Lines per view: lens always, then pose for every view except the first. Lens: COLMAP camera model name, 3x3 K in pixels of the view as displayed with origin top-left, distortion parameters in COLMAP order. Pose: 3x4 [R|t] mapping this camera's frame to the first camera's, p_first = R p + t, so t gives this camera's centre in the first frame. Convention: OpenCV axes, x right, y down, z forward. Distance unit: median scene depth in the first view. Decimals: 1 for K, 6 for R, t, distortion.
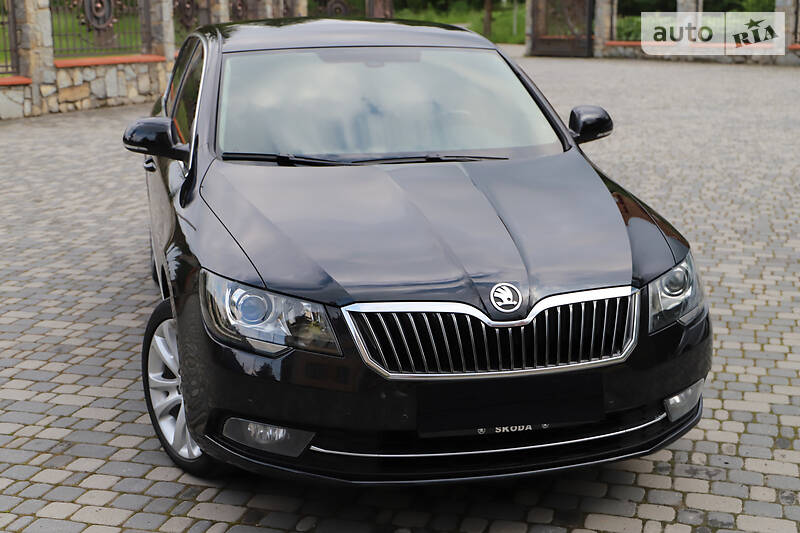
lens RADIAL K [[1207.0, 0, 400.9], [0, 1207.0, 269.2], [0, 0, 1]] dist [0.023868, 0.000000]
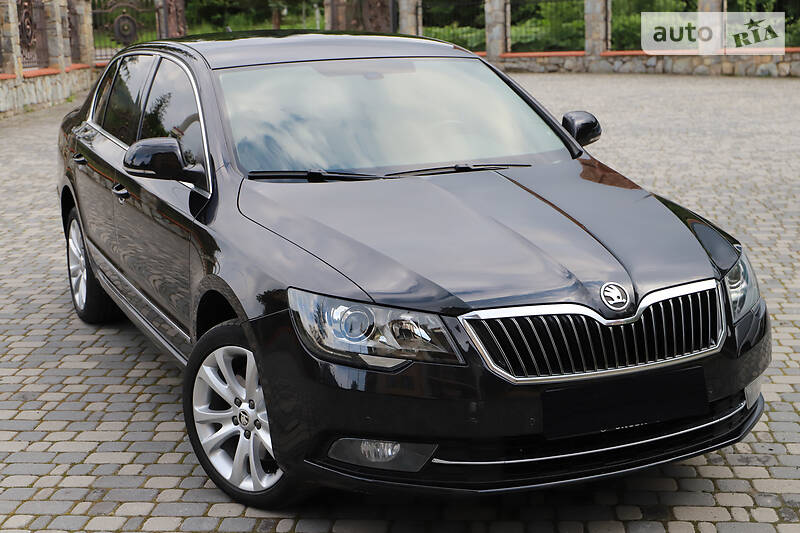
lens RADIAL K [[1300.6, 0, 398.4], [0, 1300.6, 263.3], [0, 0, 1]] dist [0.024492, 0.000000]
pose [[0.981009, -0.057645, 0.185197, -0.240423], [0.063137, 0.997719, -0.023893, 0.008765], [-0.183397, 0.035132, 0.982411, -0.037551]]
